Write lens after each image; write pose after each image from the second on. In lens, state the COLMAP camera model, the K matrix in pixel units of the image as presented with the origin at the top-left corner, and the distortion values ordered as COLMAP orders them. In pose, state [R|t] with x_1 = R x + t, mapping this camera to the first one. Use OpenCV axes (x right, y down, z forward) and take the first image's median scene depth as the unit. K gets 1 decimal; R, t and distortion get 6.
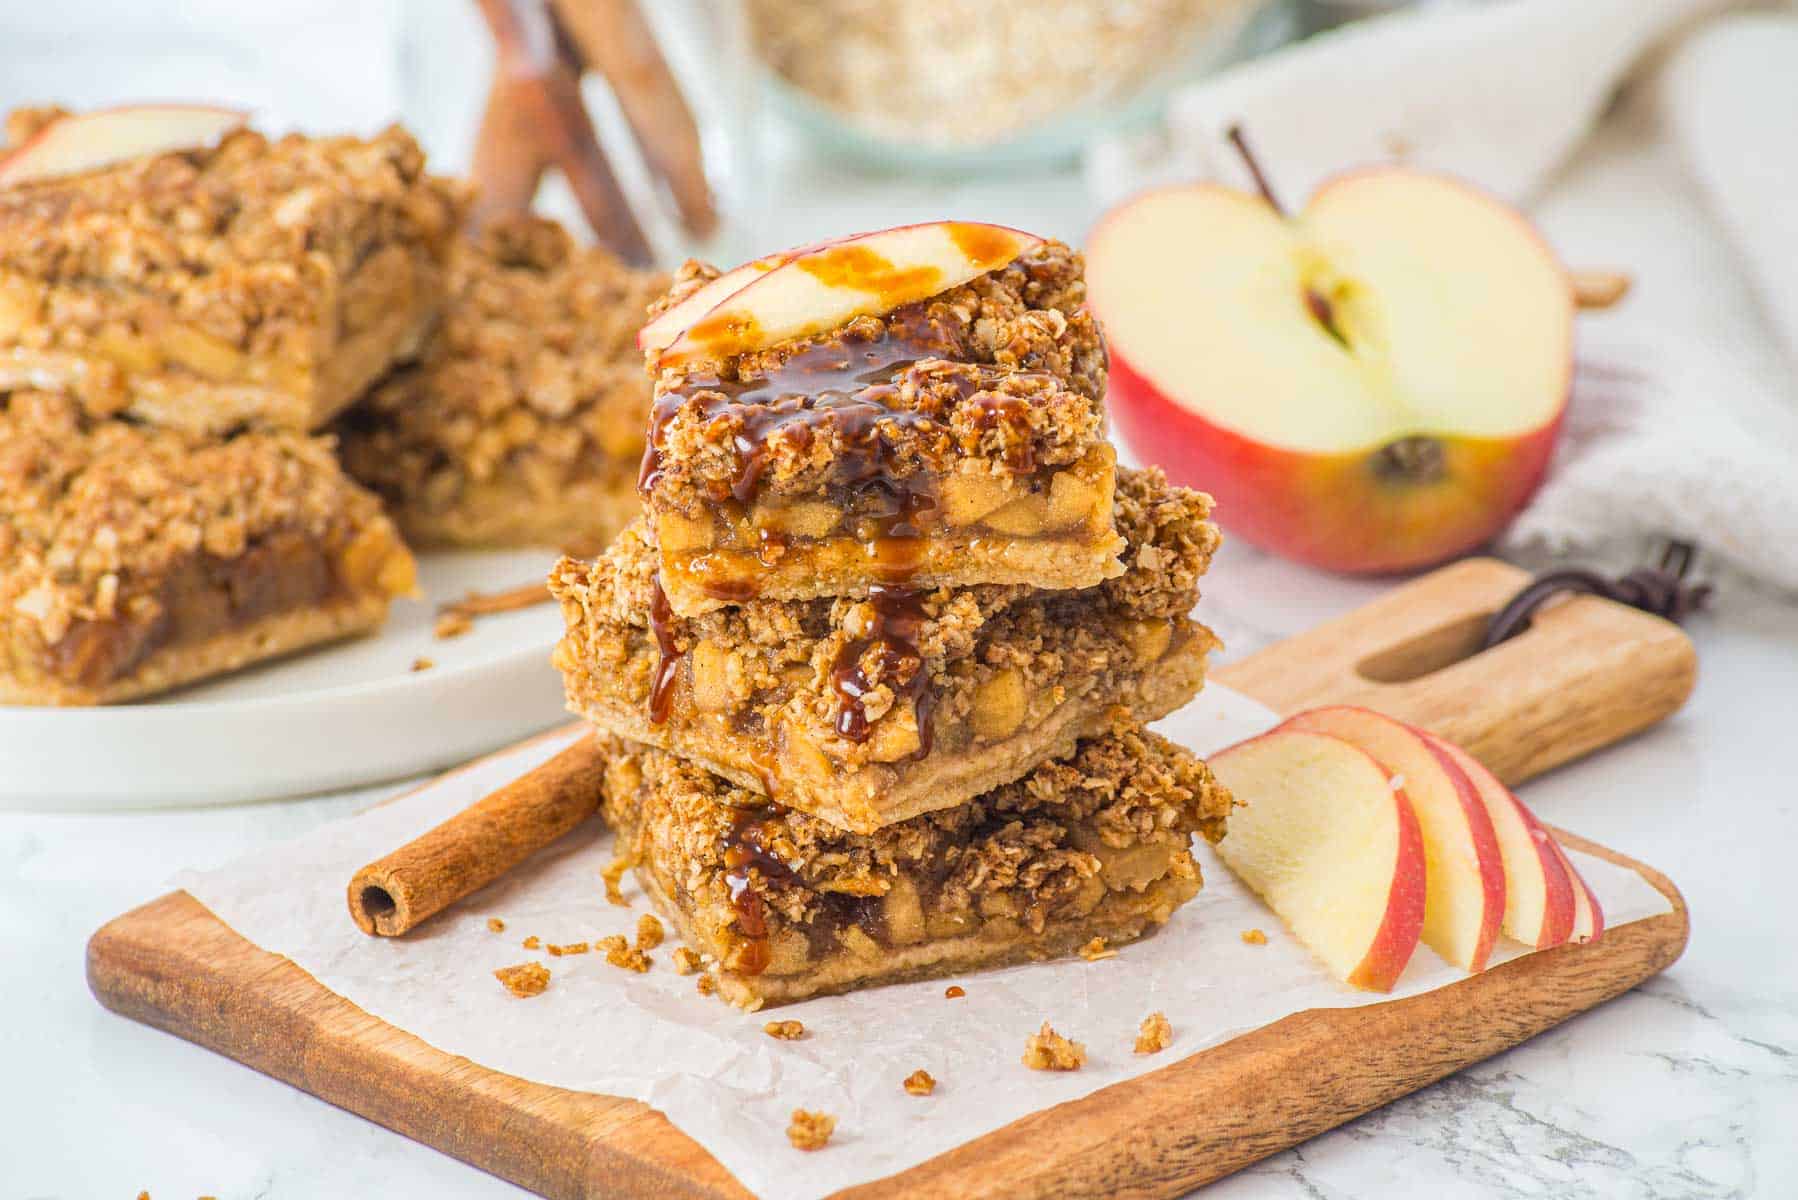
lens RADIAL K [[12357.4, 0, 897.9], [0, 12357.4, 596.8], [0, 0, 1]] dist [5.248169, 41.711884]
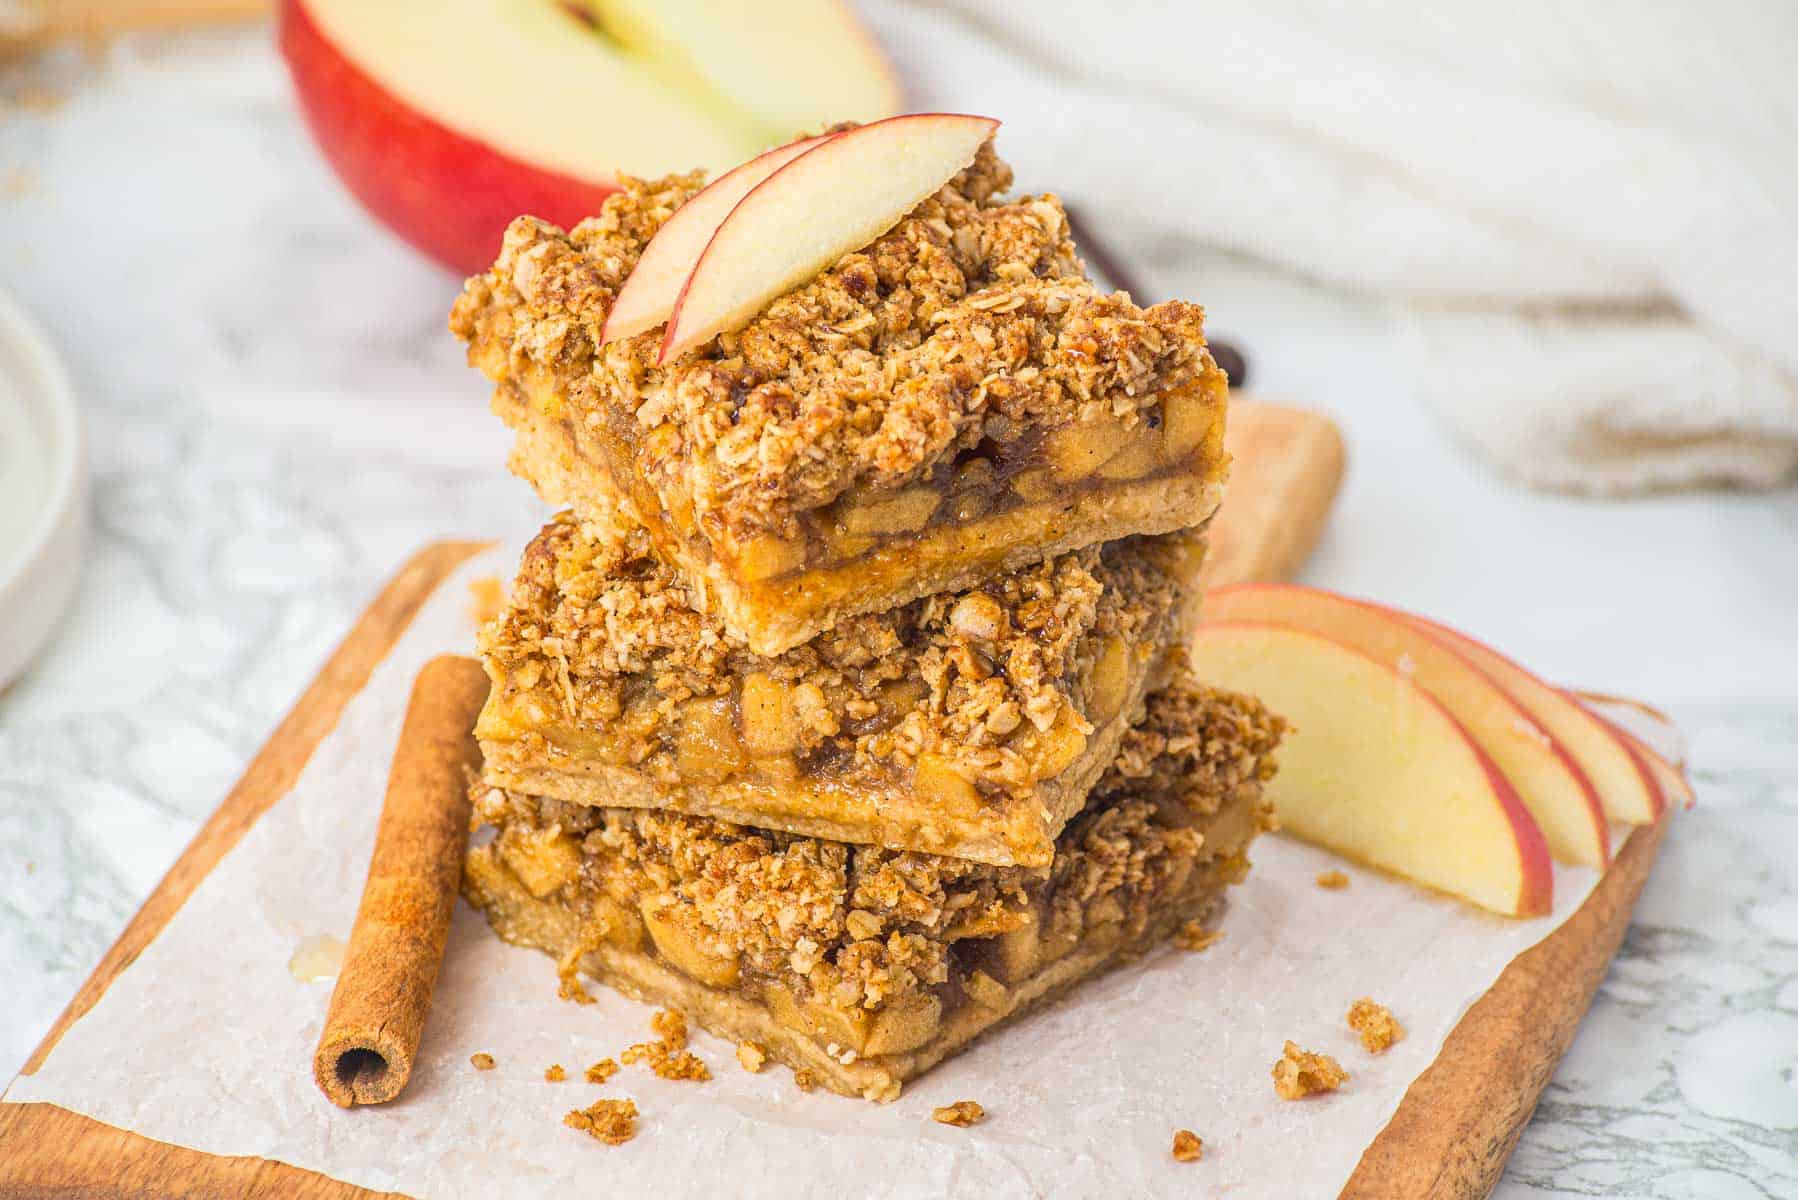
lens RADIAL K [[12357.4, 0, 897.9], [0, 12357.4, 596.8], [0, 0, 1]] dist [5.248169, 41.711884]
pose [[0.861587, -0.204849, 0.464441, -0.389763], [0.166591, 0.978388, 0.122489, -0.101184], [-0.479495, -0.028163, 0.877092, 0.267269]]
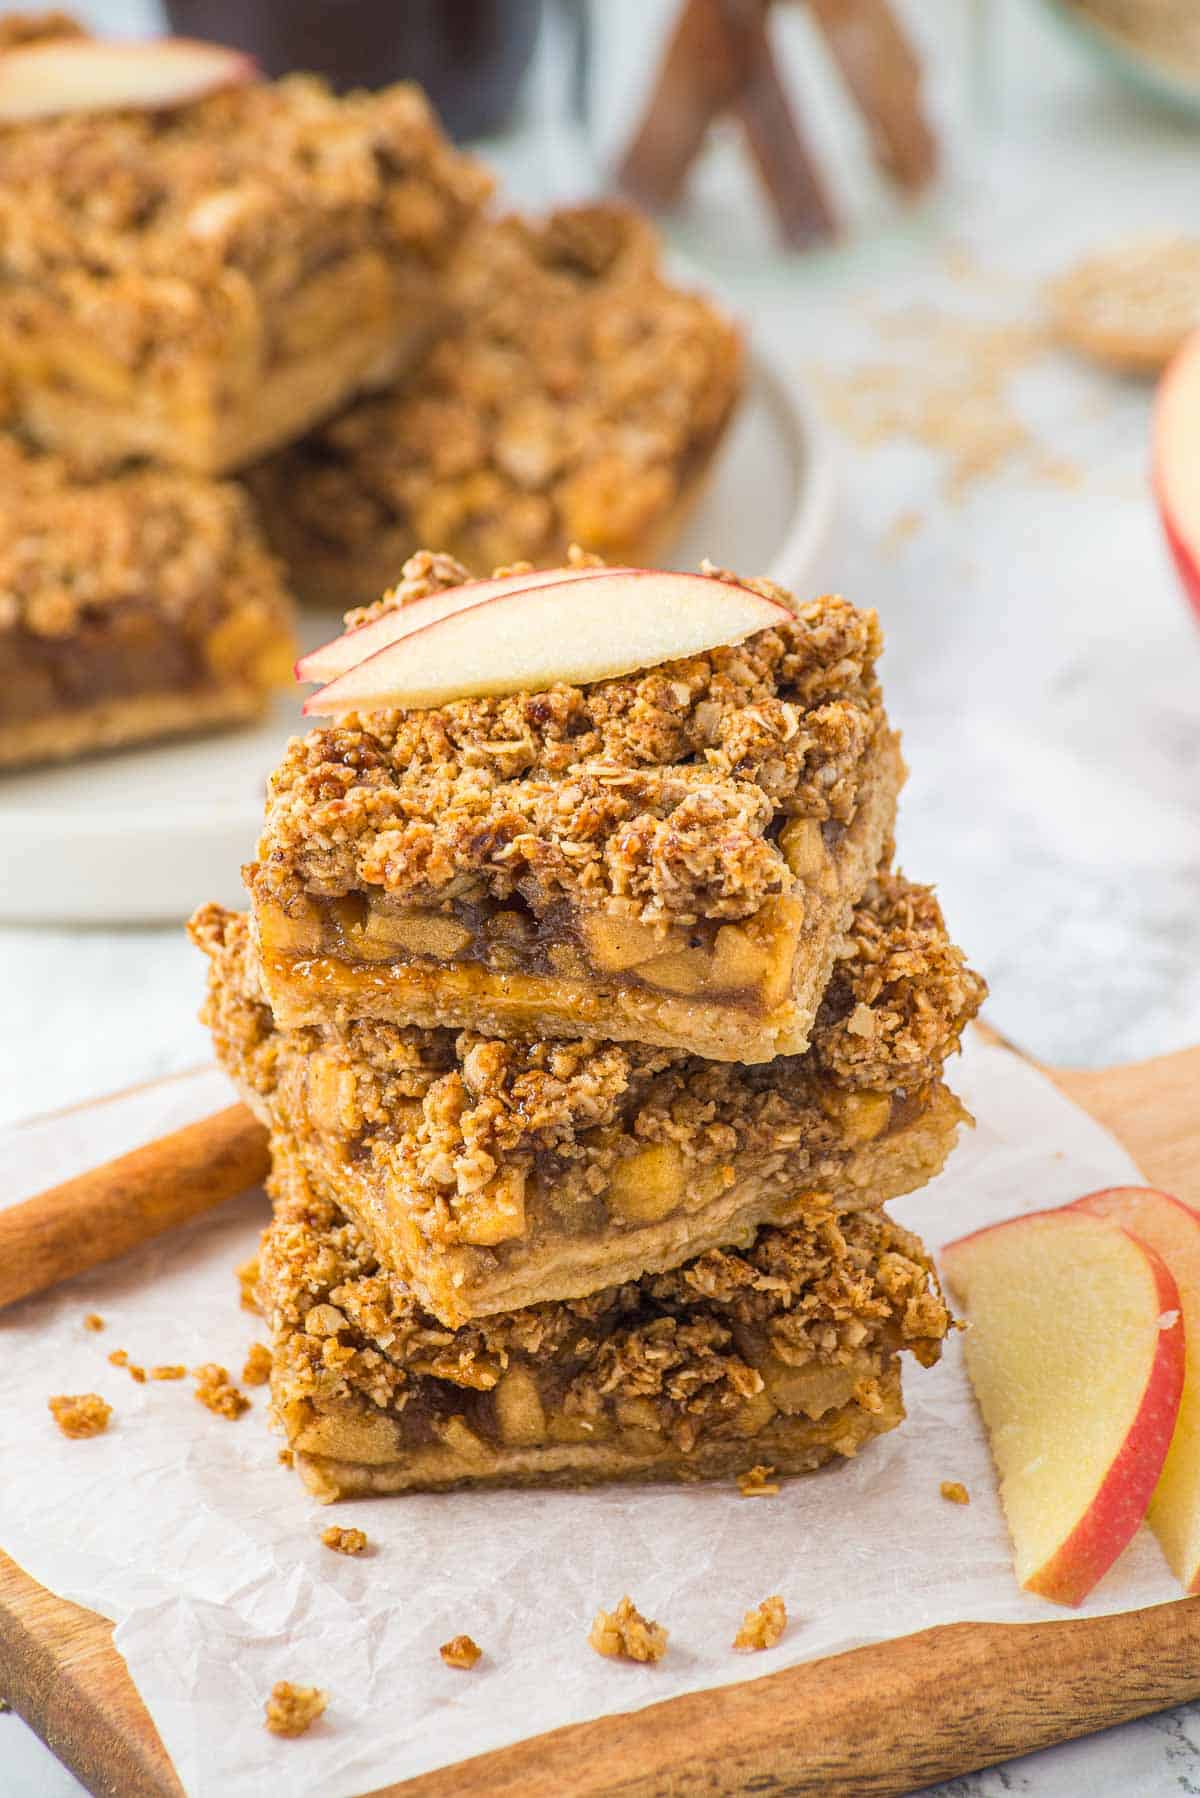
lens RADIAL K [[12357.4, 0, 599.2], [0, 12357.4, 872.2], [0, 0, 1]] dist [5.248169, 41.711884]
pose [[0.969656, 0.137829, -0.201917, 0.166438], [-0.111438, 0.984318, 0.136744, -0.122253], [0.217598, -0.110093, 0.969810, 0.203921]]
